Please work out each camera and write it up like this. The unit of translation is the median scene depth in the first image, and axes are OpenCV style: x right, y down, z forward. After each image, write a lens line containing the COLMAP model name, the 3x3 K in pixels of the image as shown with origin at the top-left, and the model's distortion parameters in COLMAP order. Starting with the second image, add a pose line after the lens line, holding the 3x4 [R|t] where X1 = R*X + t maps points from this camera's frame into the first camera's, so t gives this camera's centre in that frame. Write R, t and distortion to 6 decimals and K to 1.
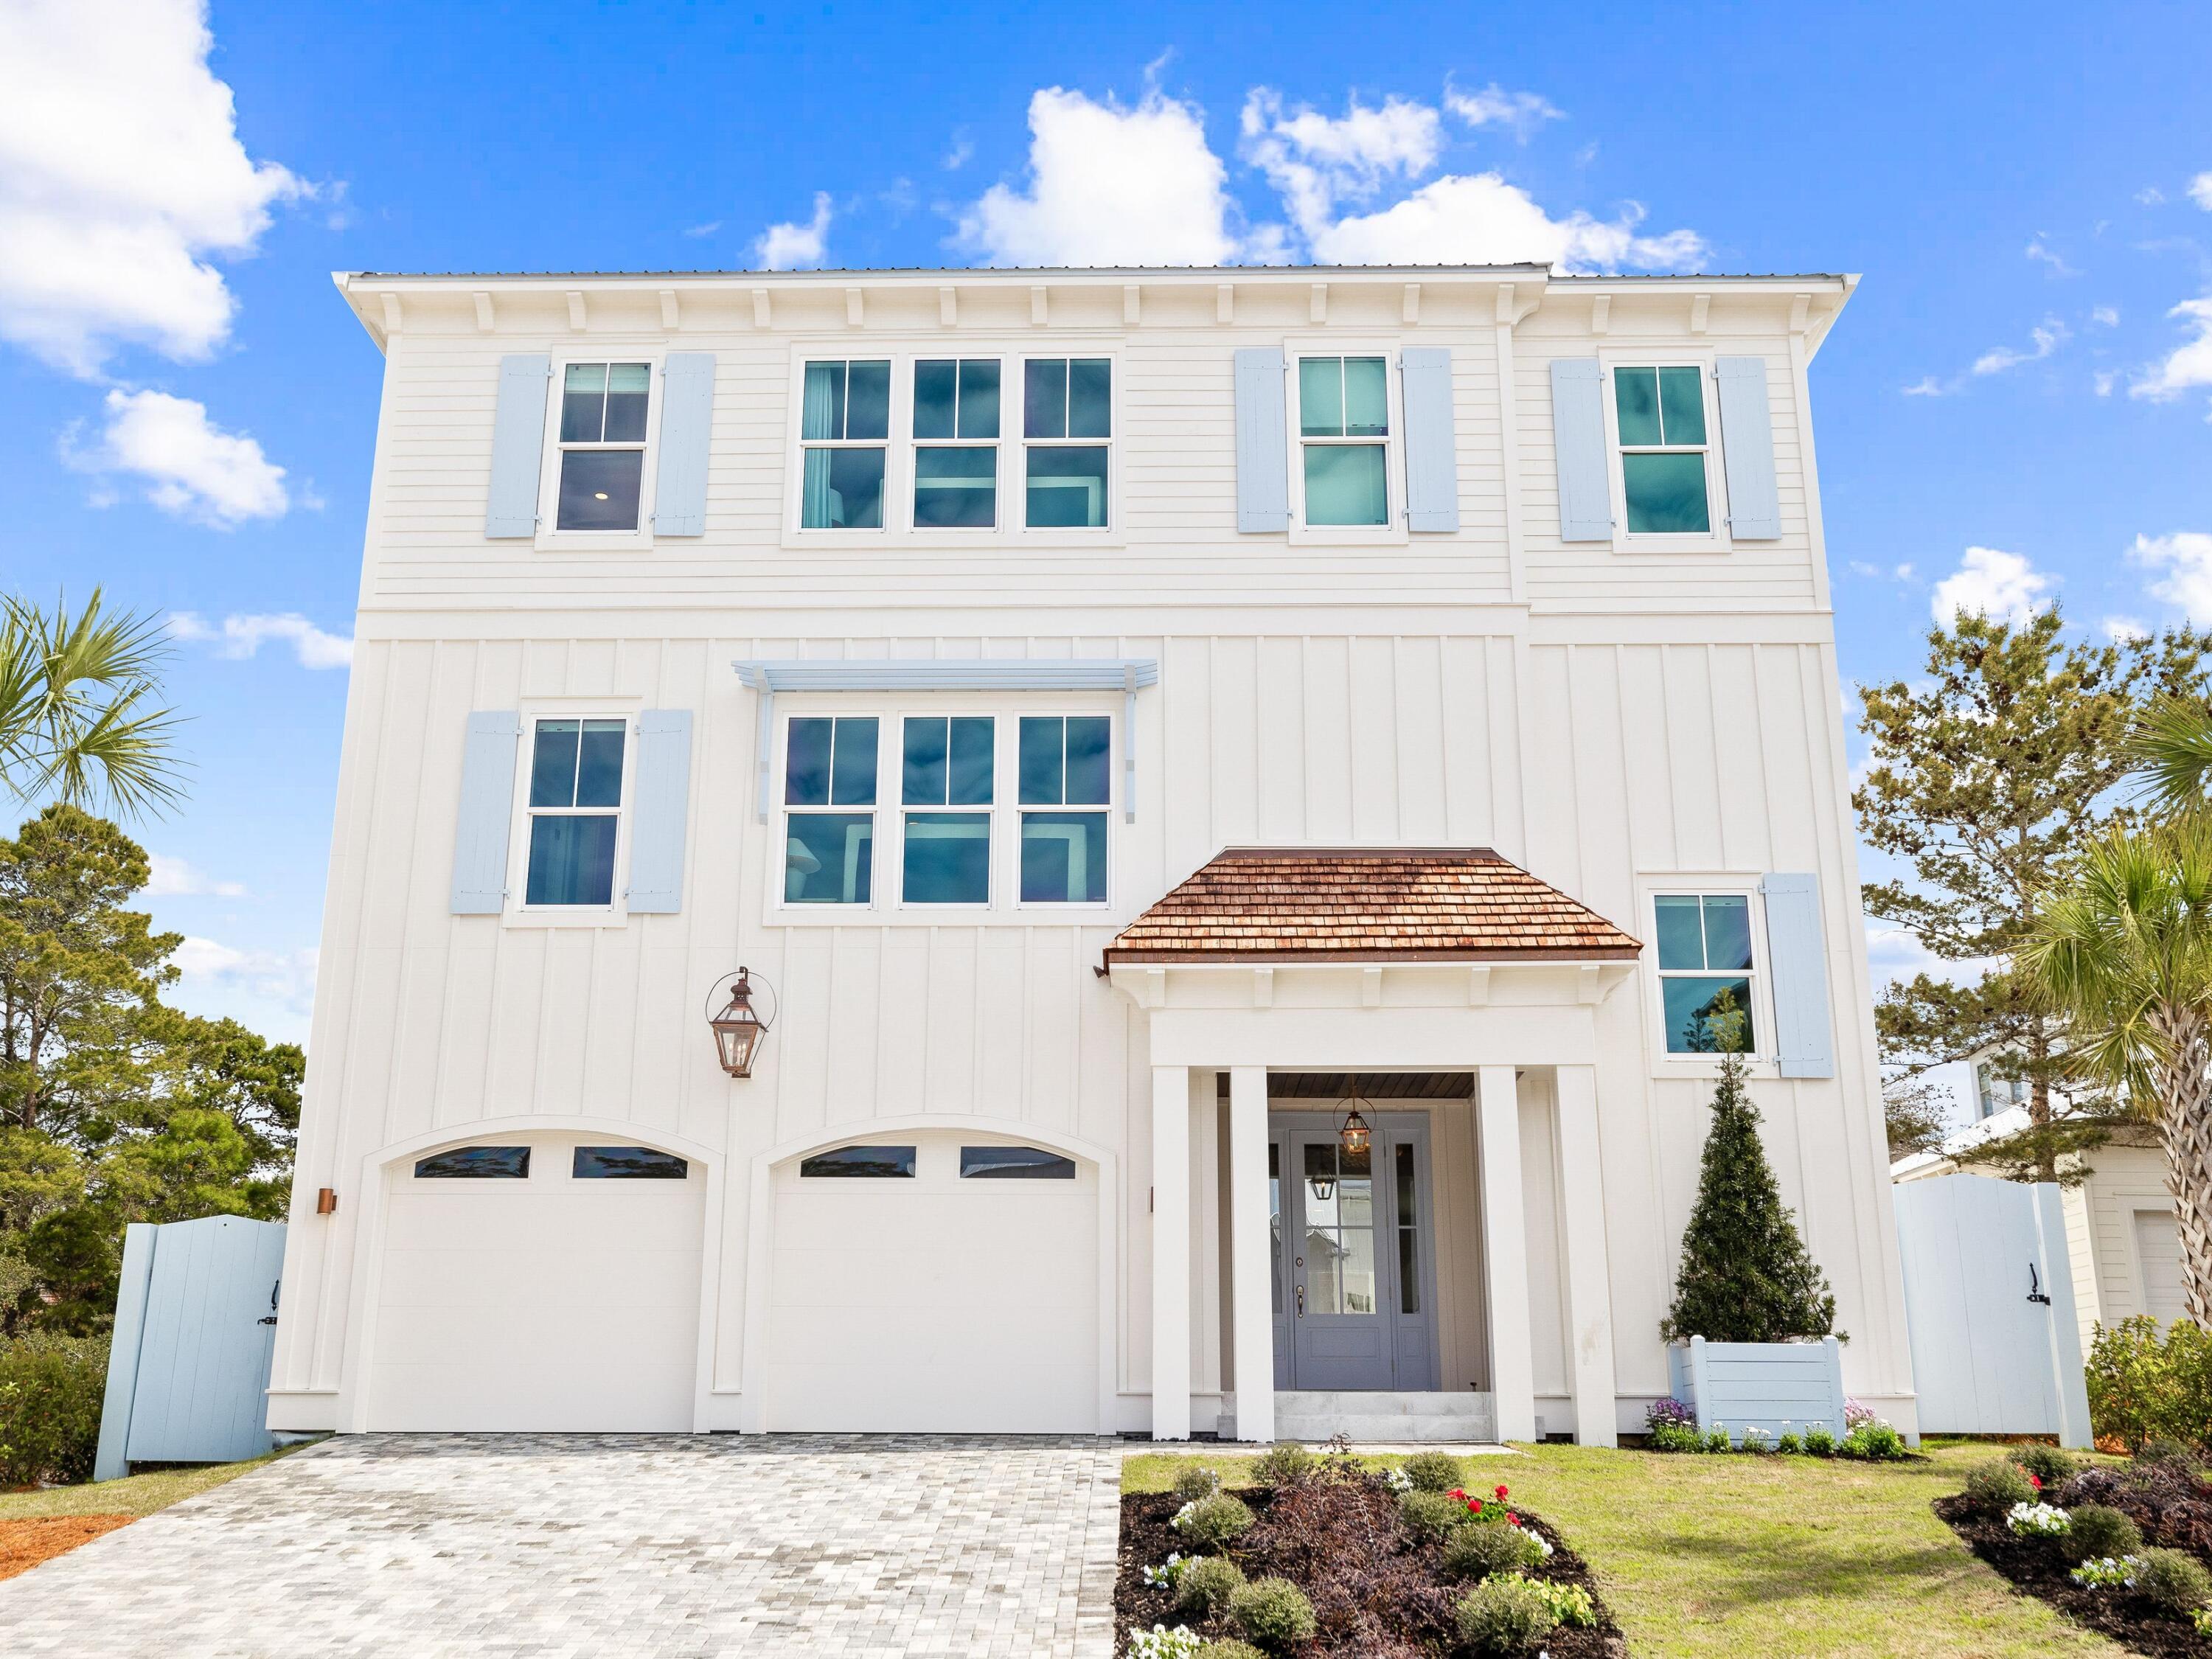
lens RADIAL K [[2211.4, 0, 1102.4], [0, 2211.4, 787.6], [0, 0, 1]] dist [-0.002236, -0.006173]
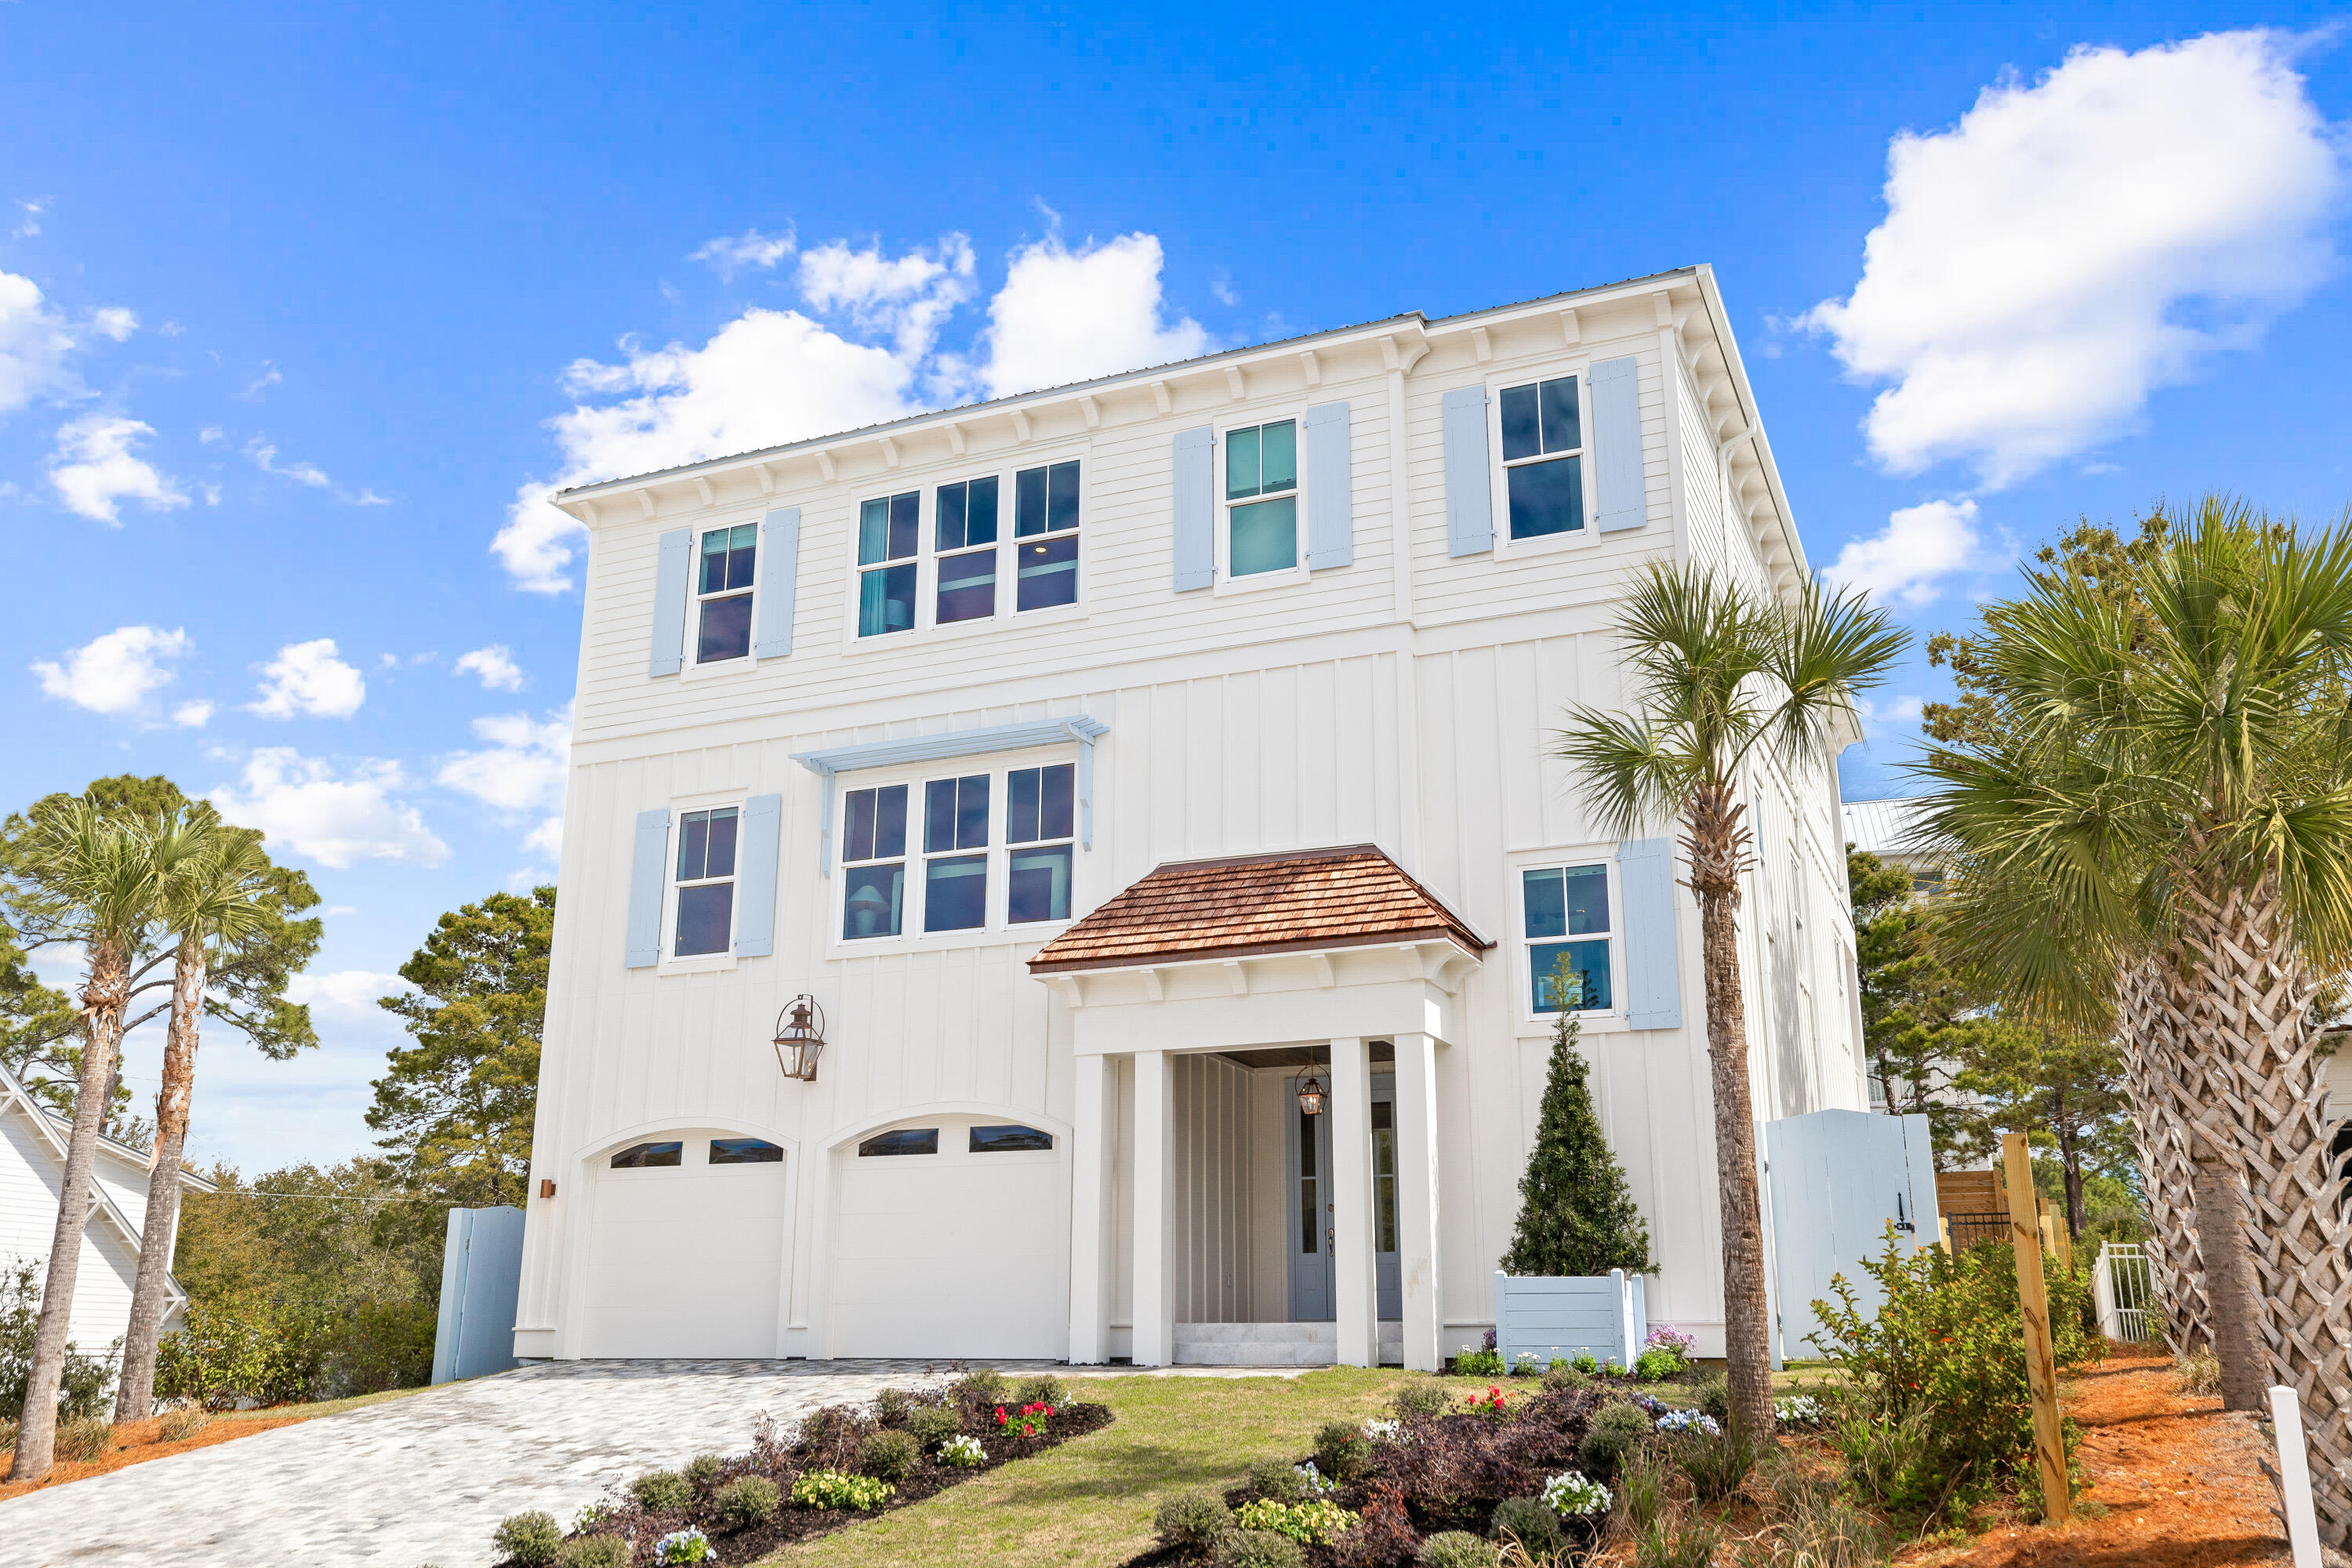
lens RADIAL K [[2041.5, 0, 1176.0], [0, 2041.5, 784.0], [0, 0, 1]] dist [-0.002433, 0.000541]
pose [[0.921547, -0.107014, -0.373228, 0.468170], [0.110944, 0.993766, -0.011003, -0.002473], [0.372079, -0.031267, 0.927674, -0.007386]]
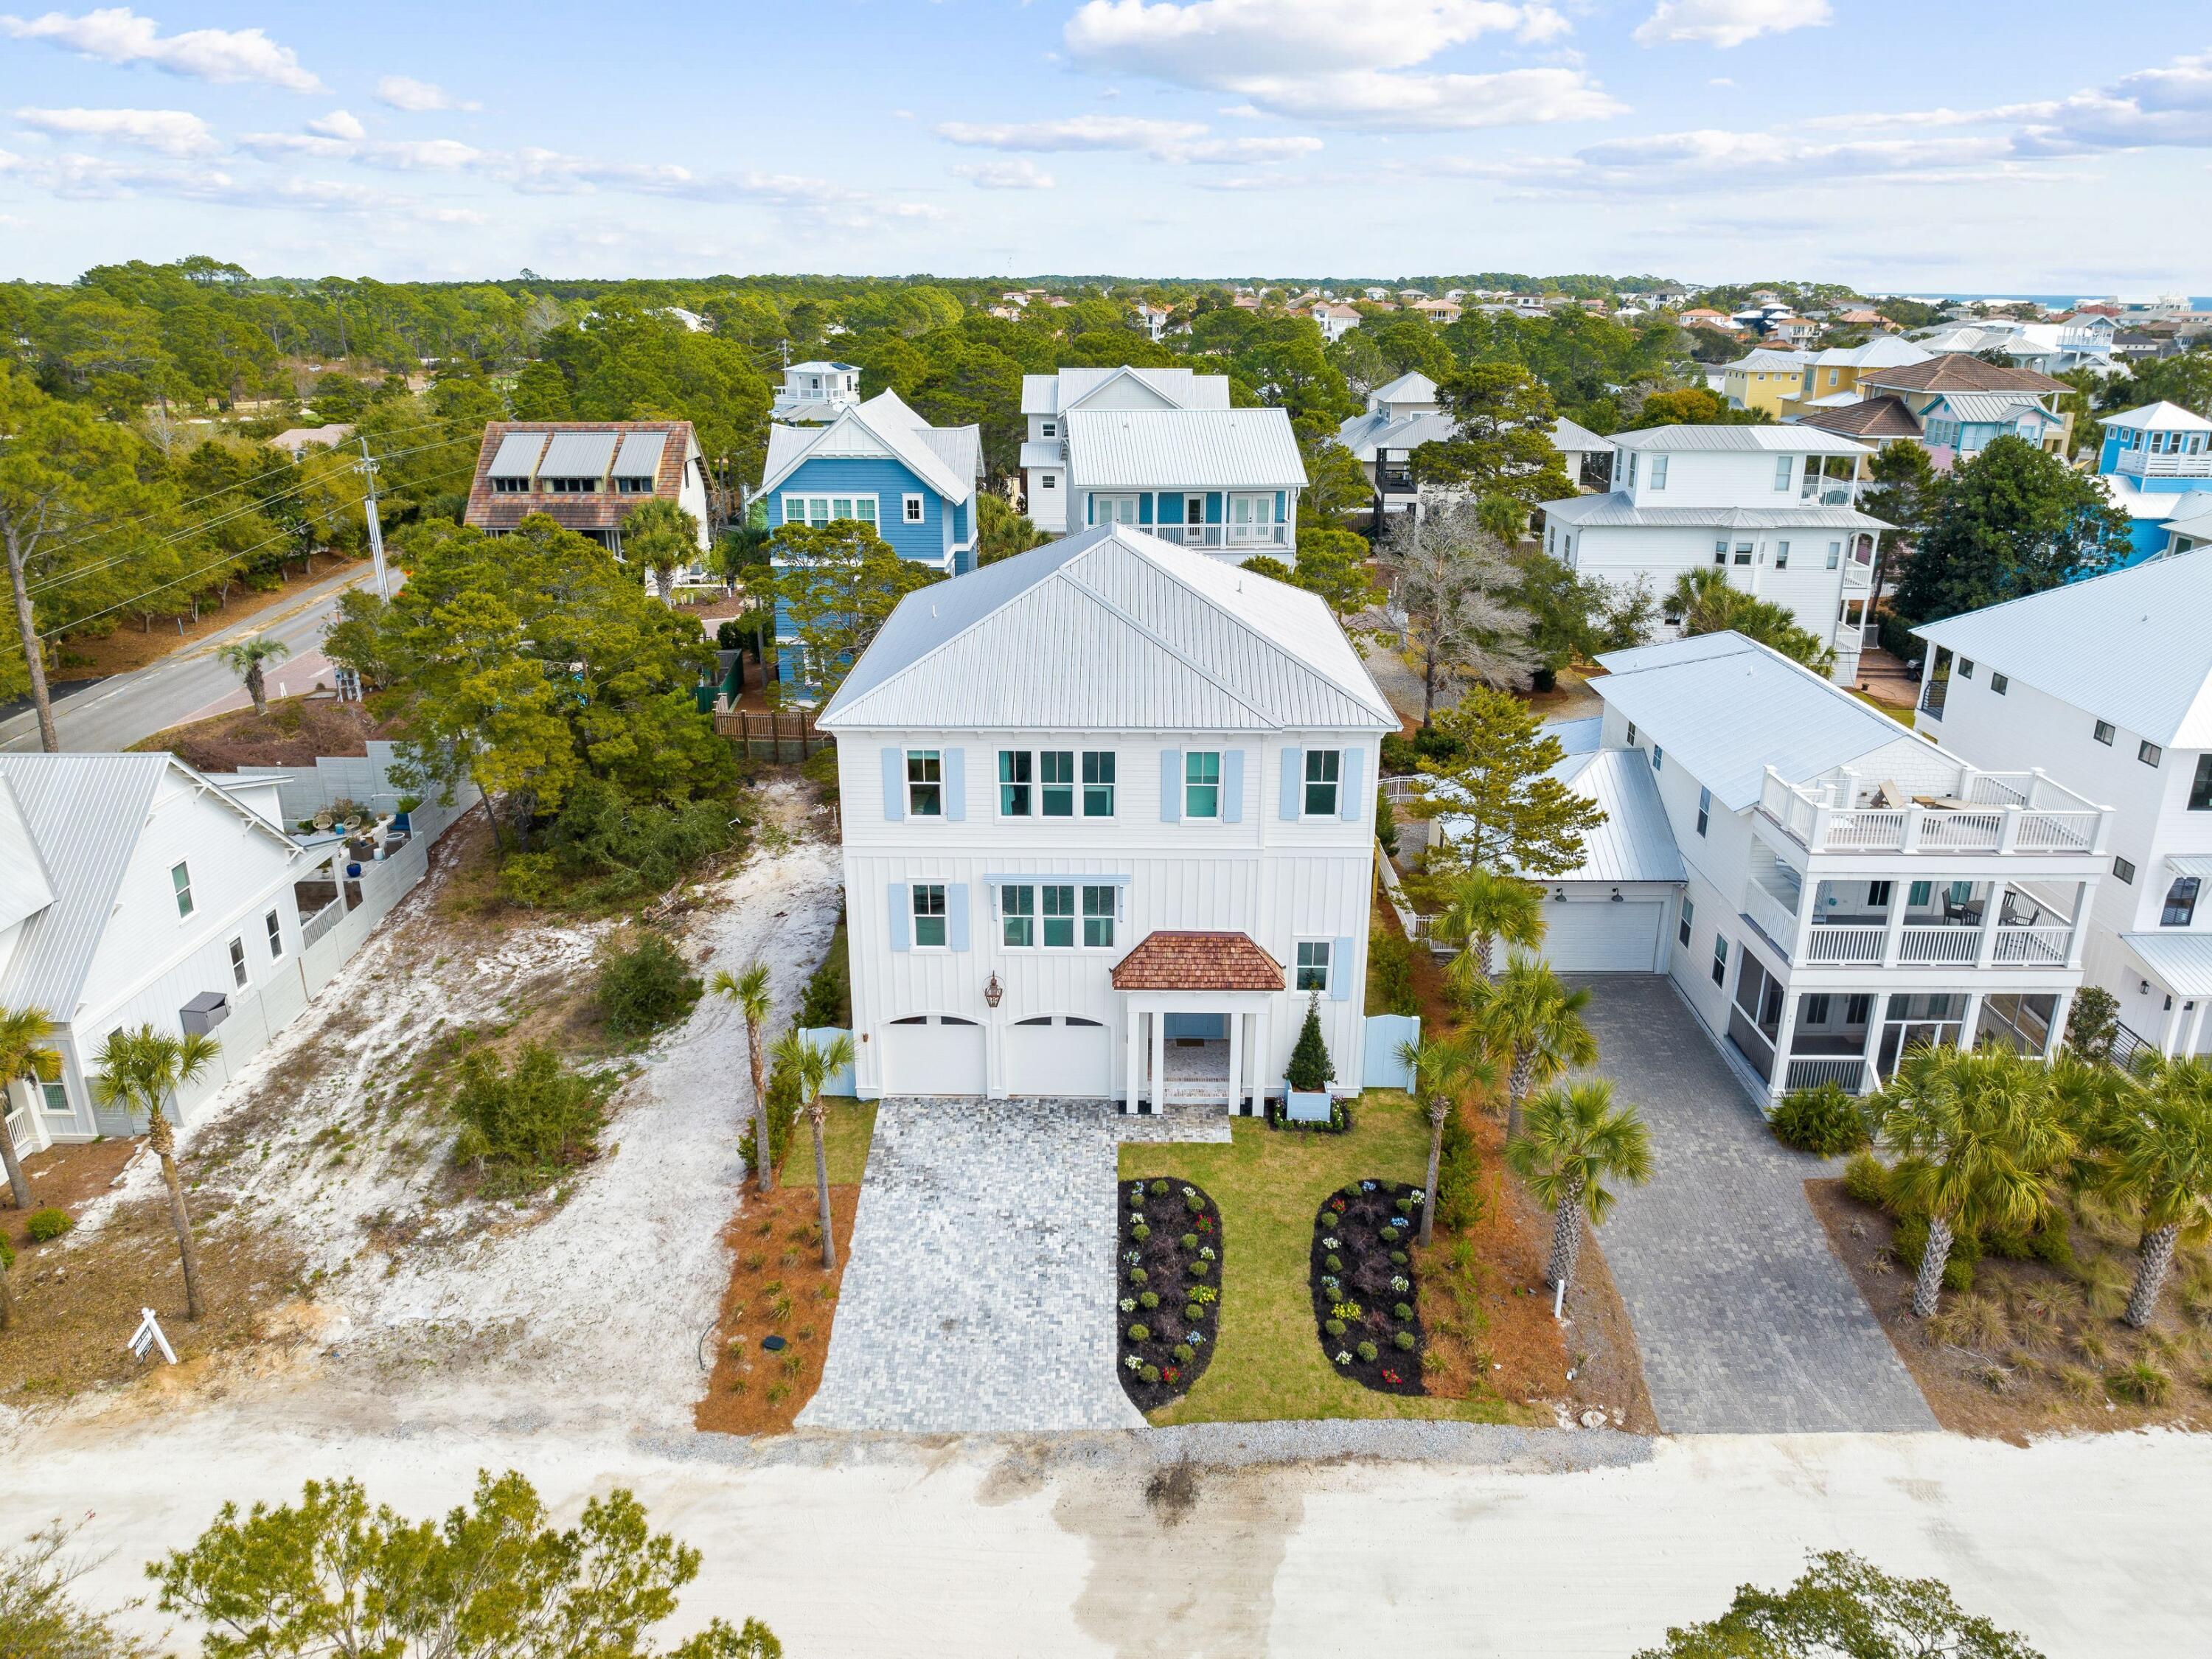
lens RADIAL K [[1582.7, 0, 1151.3], [0, 1582.7, 829.0], [0, 0, 1]] dist [-0.038410, -0.002057]
pose [[0.999686, 0.001070, 0.025051, -0.000554], [-0.015701, 0.805676, 0.592148, -1.306121], [-0.019550, -0.592355, 0.805440, -0.604499]]
